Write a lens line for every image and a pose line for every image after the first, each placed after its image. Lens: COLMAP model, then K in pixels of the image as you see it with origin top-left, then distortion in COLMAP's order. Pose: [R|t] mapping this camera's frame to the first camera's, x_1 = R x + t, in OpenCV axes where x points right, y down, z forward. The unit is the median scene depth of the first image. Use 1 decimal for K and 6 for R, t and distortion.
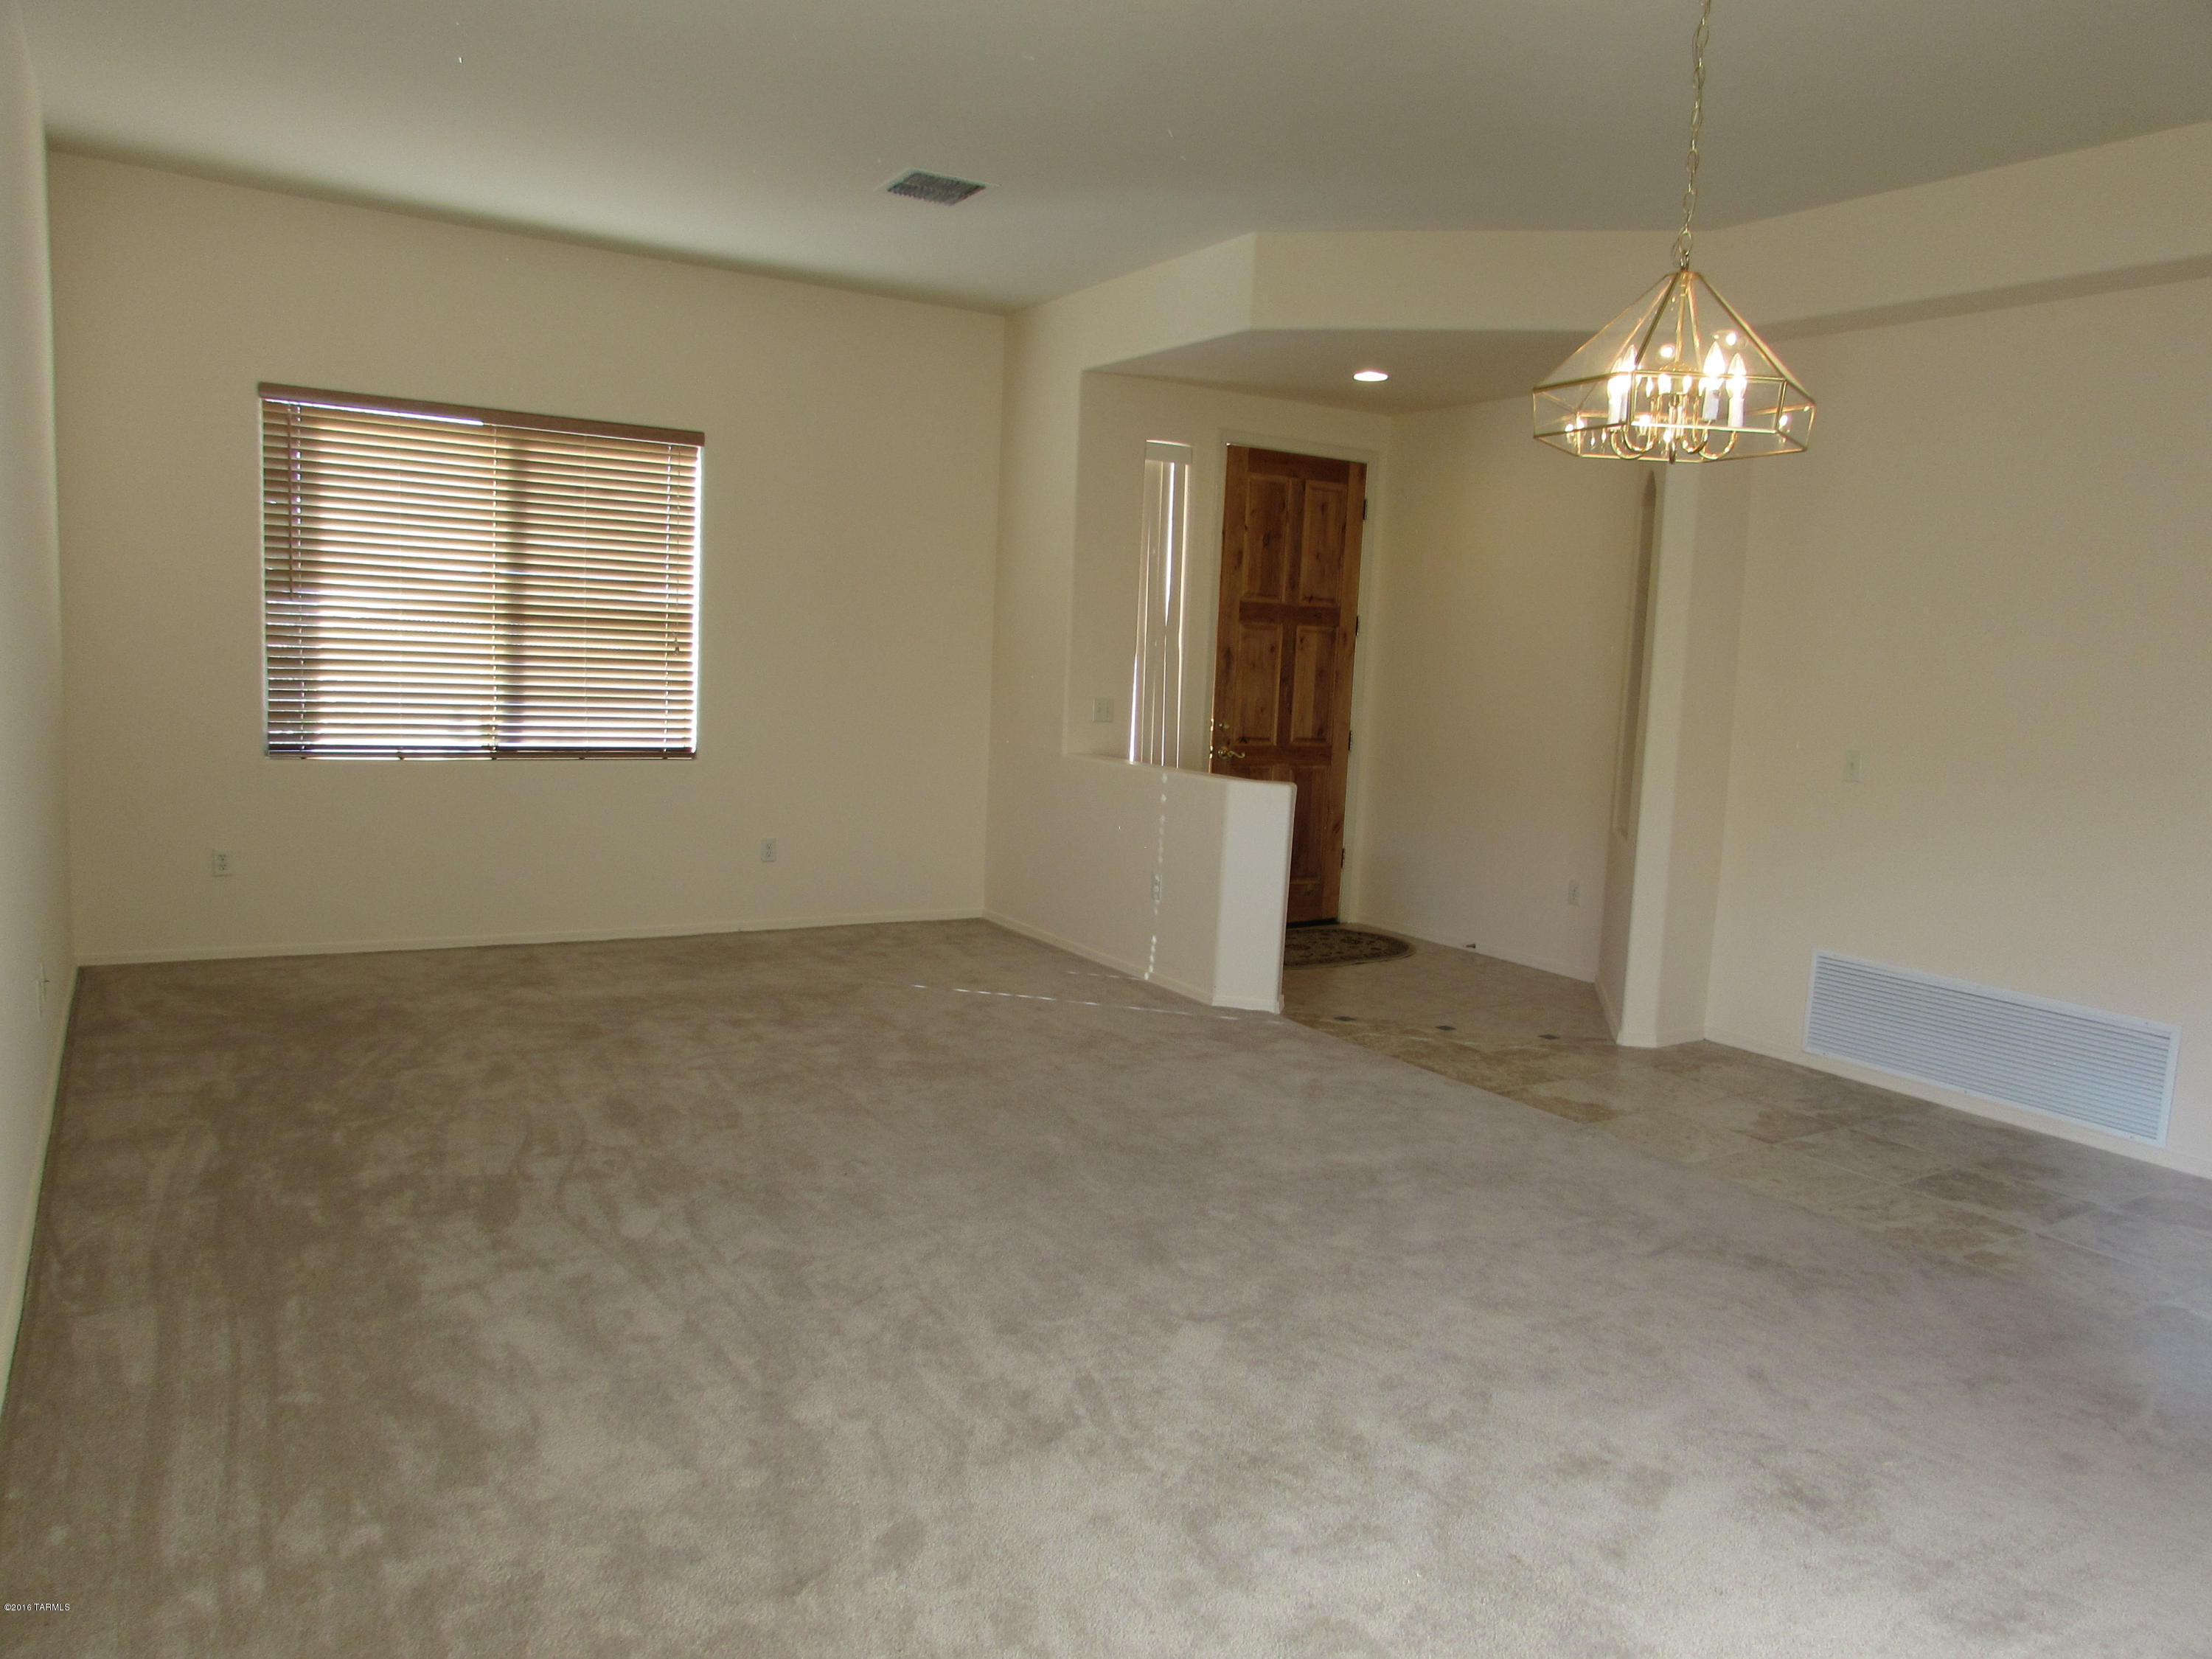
lens RADIAL K [[1568.7, 0, 1106.0], [0, 1568.7, 829.5], [0, 0, 1]] dist [-0.006153, -0.002181]
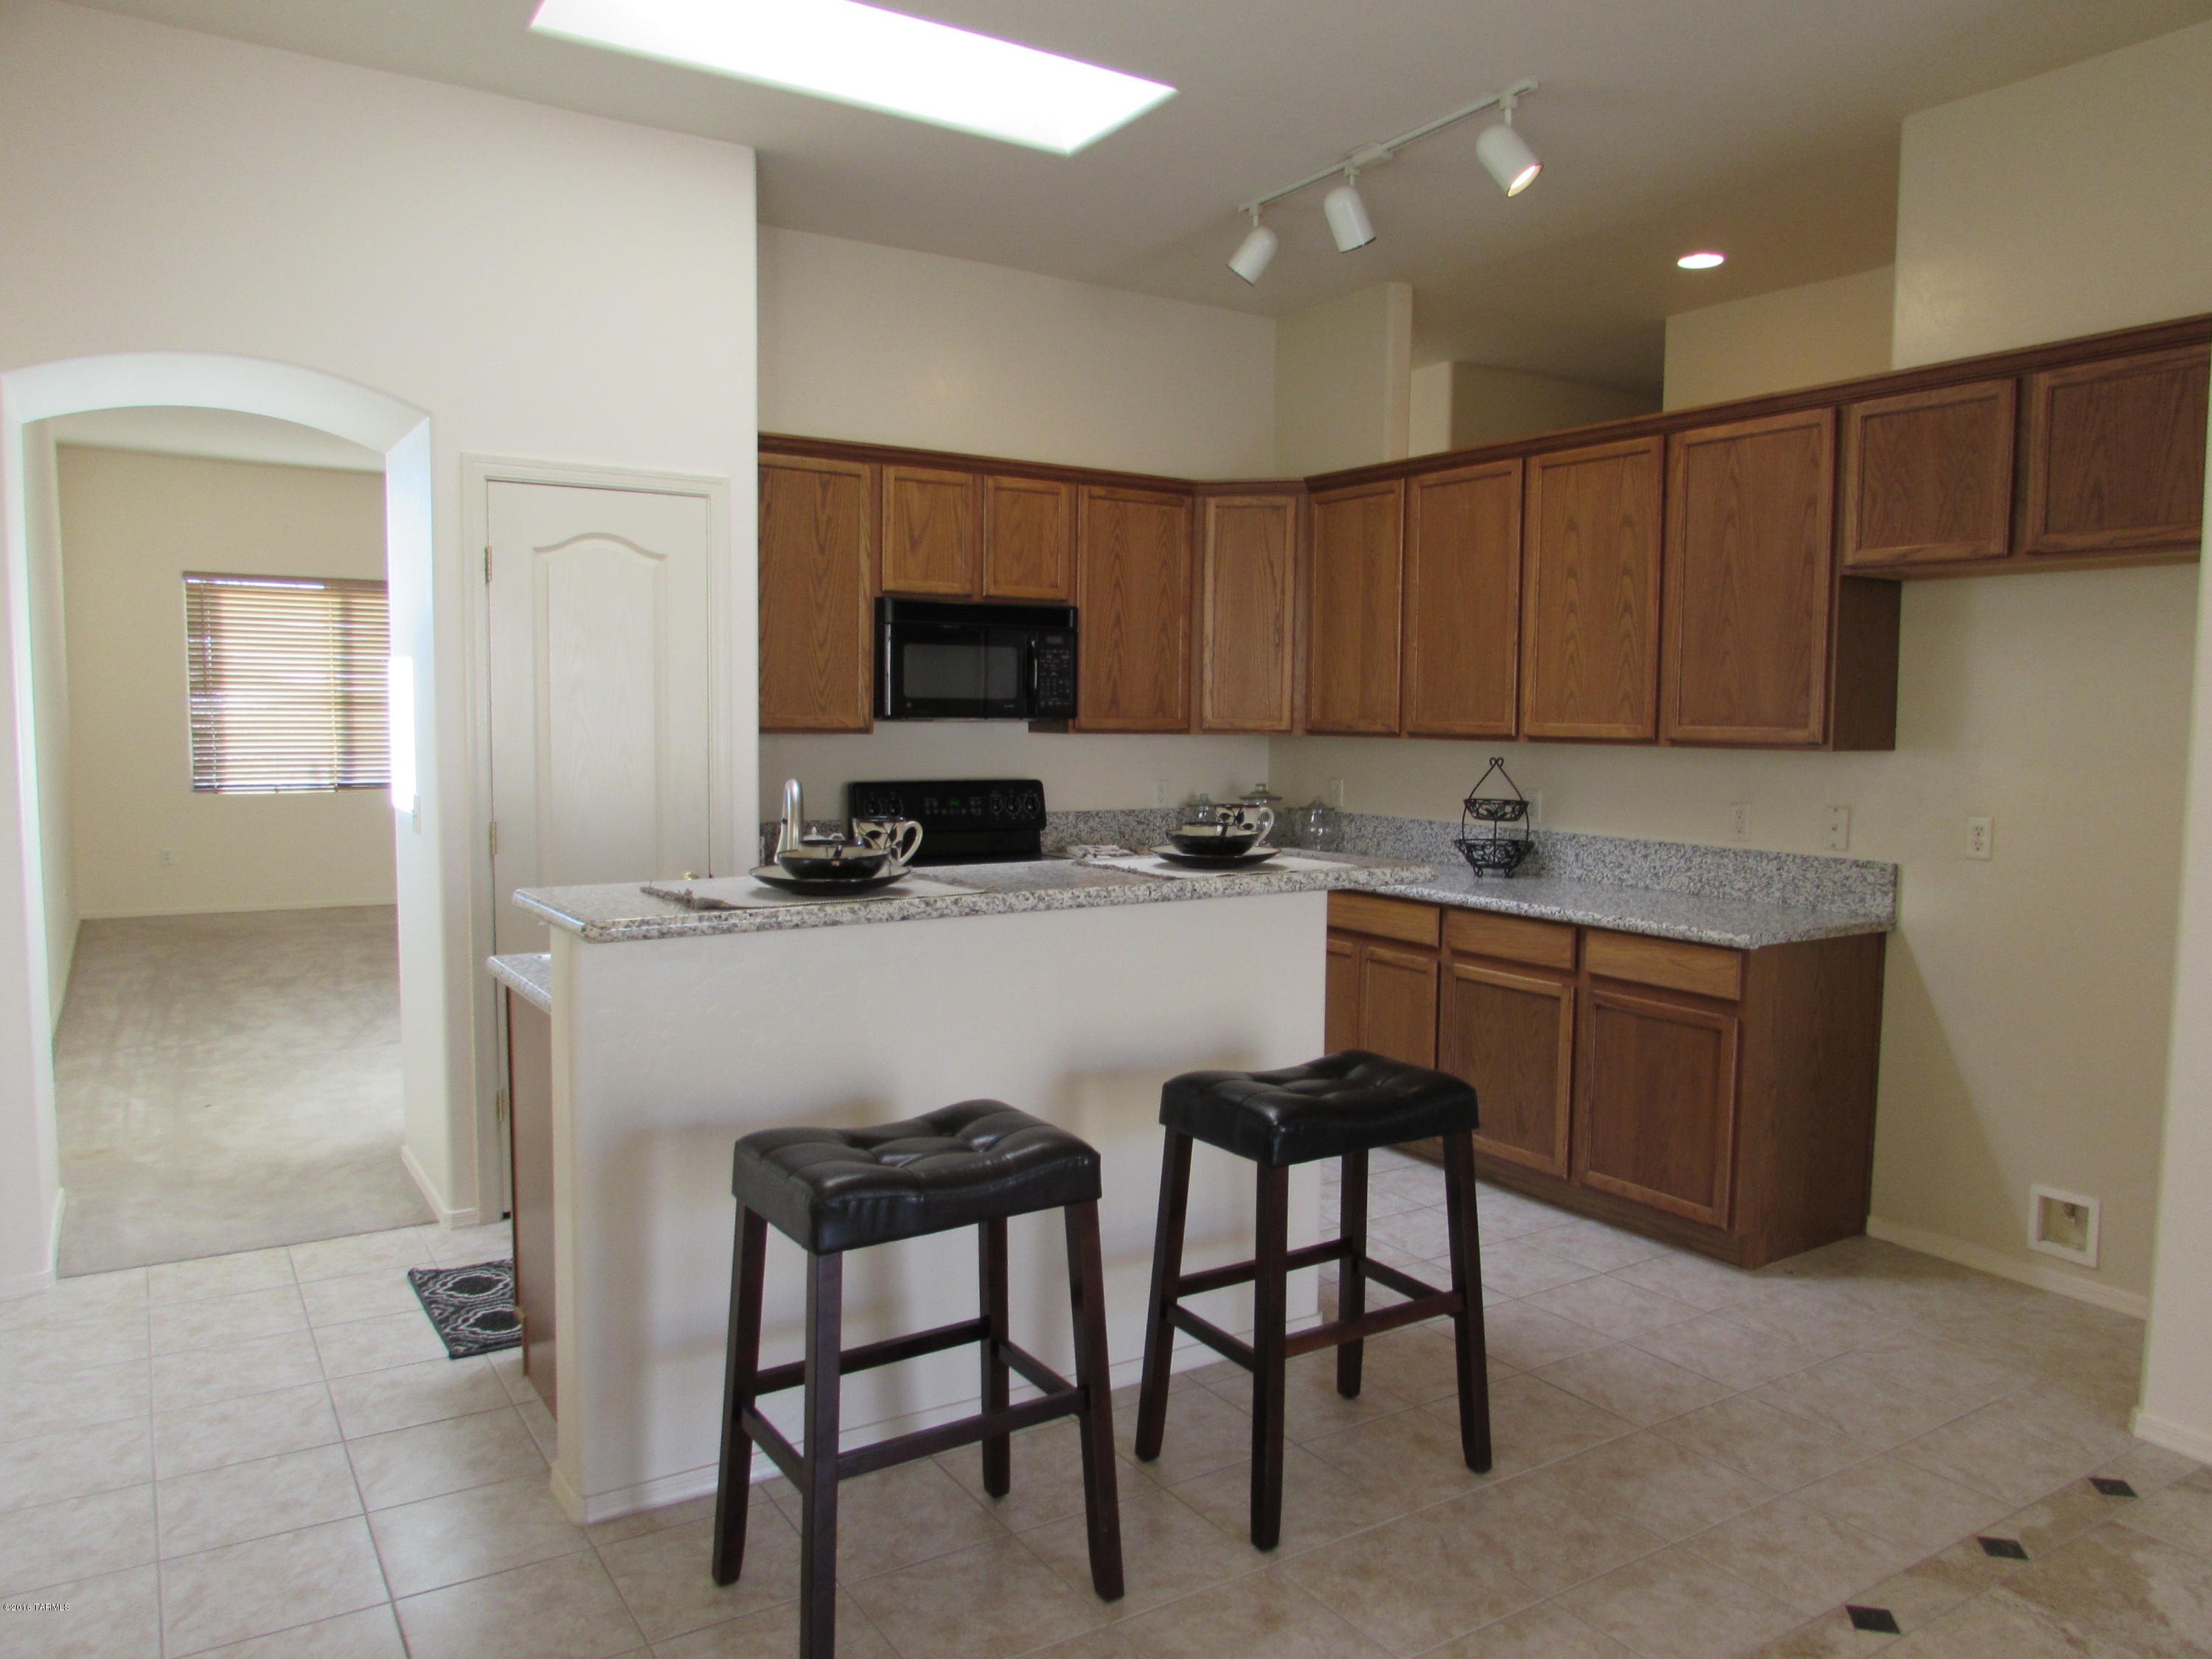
lens RADIAL K [[1542.1, 0, 1106.0], [0, 1542.1, 829.5], [0, 0, 1]] dist [-0.001922, -0.002064]
pose [[0.999353, -0.035186, 0.007490, 0.422866], [0.035382, 0.998982, -0.027984, 0.072921], [-0.006498, 0.028231, 0.999580, -0.645919]]
